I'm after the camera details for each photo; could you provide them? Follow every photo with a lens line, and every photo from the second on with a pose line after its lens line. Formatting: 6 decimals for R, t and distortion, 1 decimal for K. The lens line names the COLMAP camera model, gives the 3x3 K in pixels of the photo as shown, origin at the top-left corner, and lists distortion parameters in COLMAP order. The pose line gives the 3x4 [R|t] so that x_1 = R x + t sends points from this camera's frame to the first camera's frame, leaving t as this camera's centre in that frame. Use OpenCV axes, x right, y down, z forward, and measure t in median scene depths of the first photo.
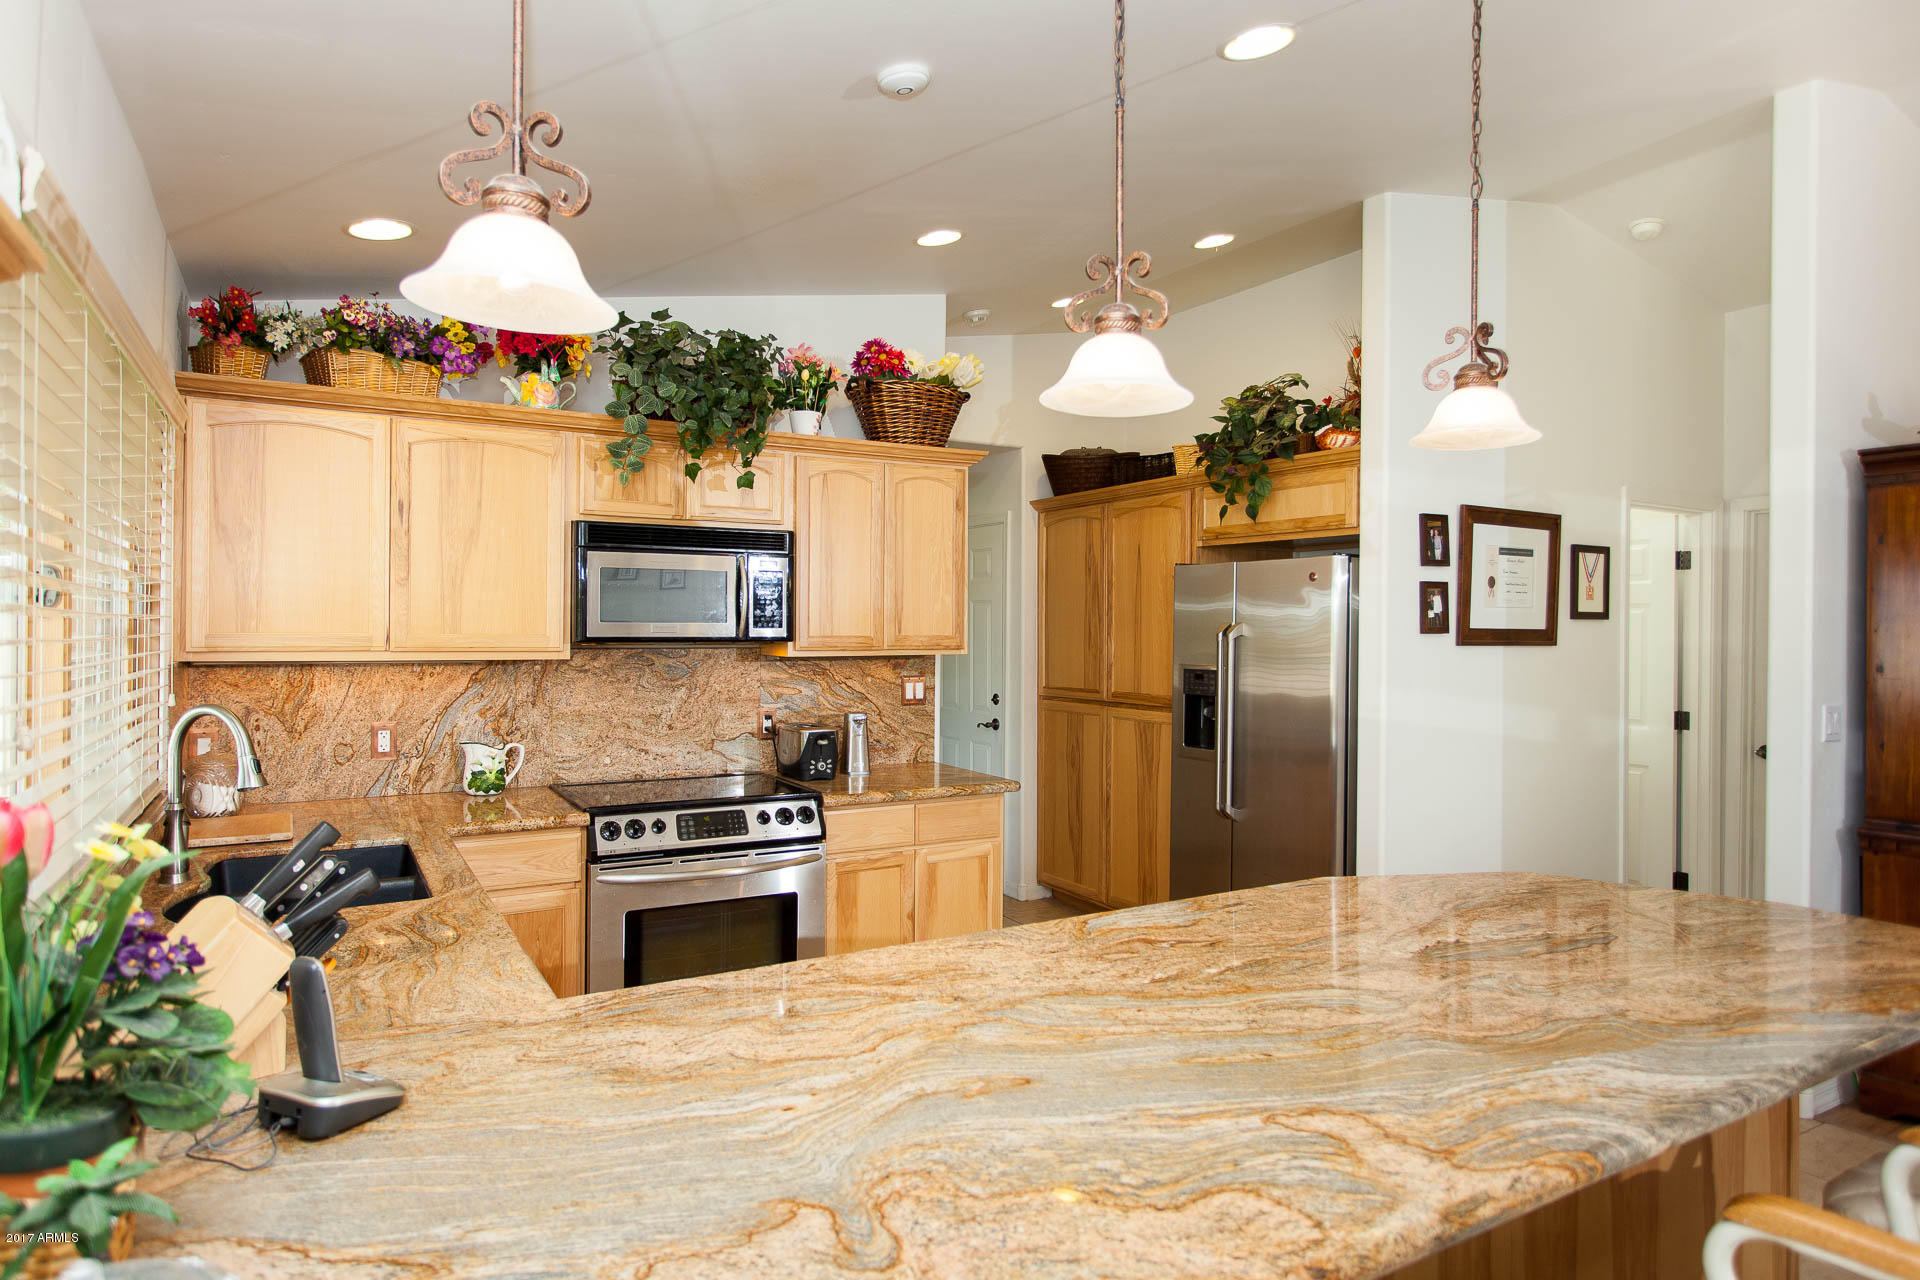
lens RADIAL K [[1098.9, 0, 1000.1], [0, 1098.9, 638.6], [0, 0, 1]] dist [-0.003561, -0.000301]
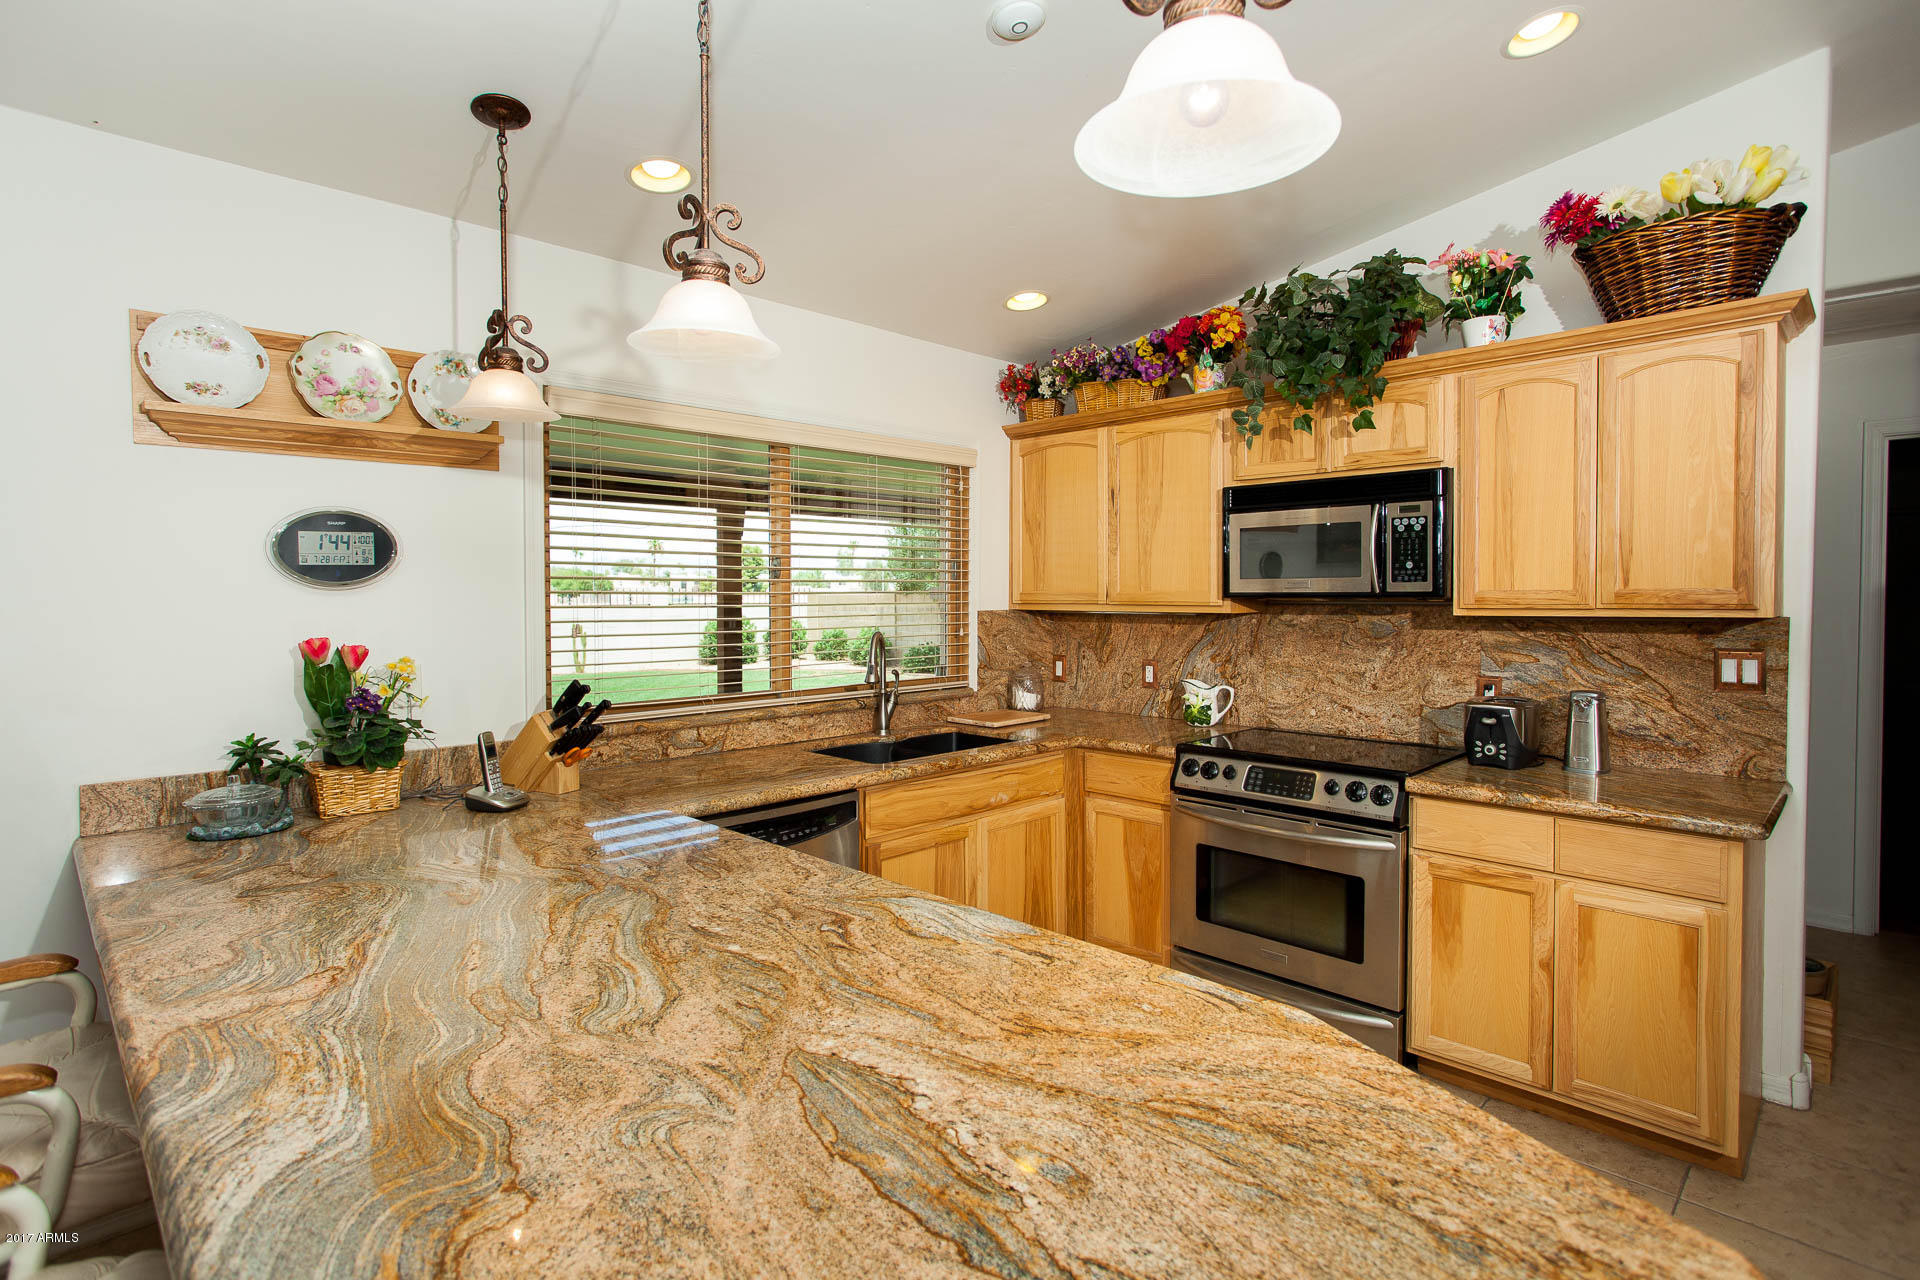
lens RADIAL K [[955.9, 0, 907.6], [0, 955.9, 620.1], [0, 0, 1]] dist [-0.007025, 0.001506]
pose [[0.218248, 0.020163, -0.975685, 0.473228], [-0.003021, 0.999796, 0.019985, 0.007309], [0.975889, -0.001414, 0.218264, 0.463297]]
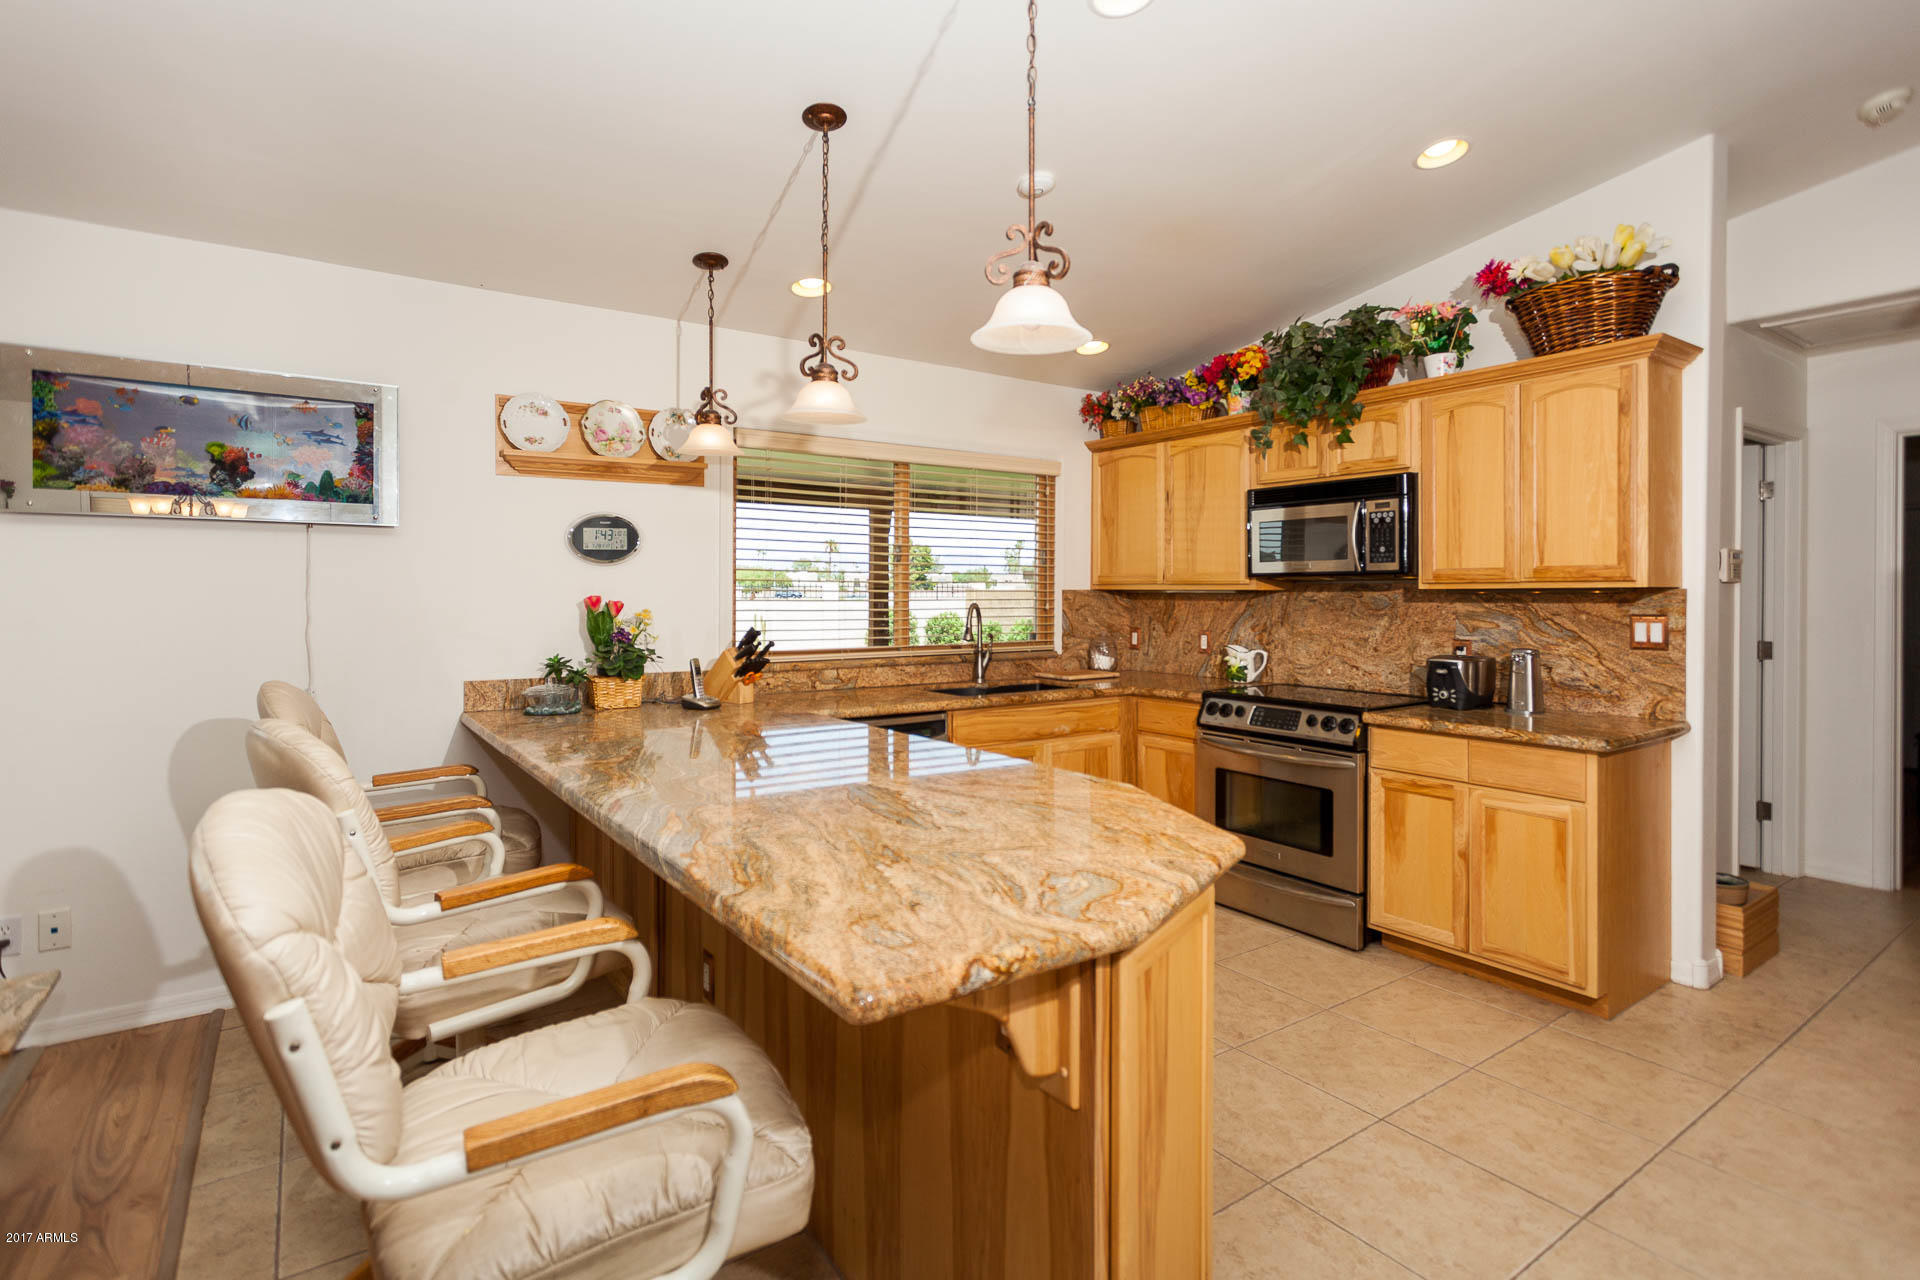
lens RADIAL K [[927.3, 0, 919.0], [0, 927.3, 593.7], [0, 0, 1]] dist [0.003015, 0.000227]
pose [[0.056297, -0.003467, -0.998408, 0.745036], [-0.008272, 0.999958, -0.003939, 0.031280], [0.998380, 0.008480, 0.056266, 0.501241]]
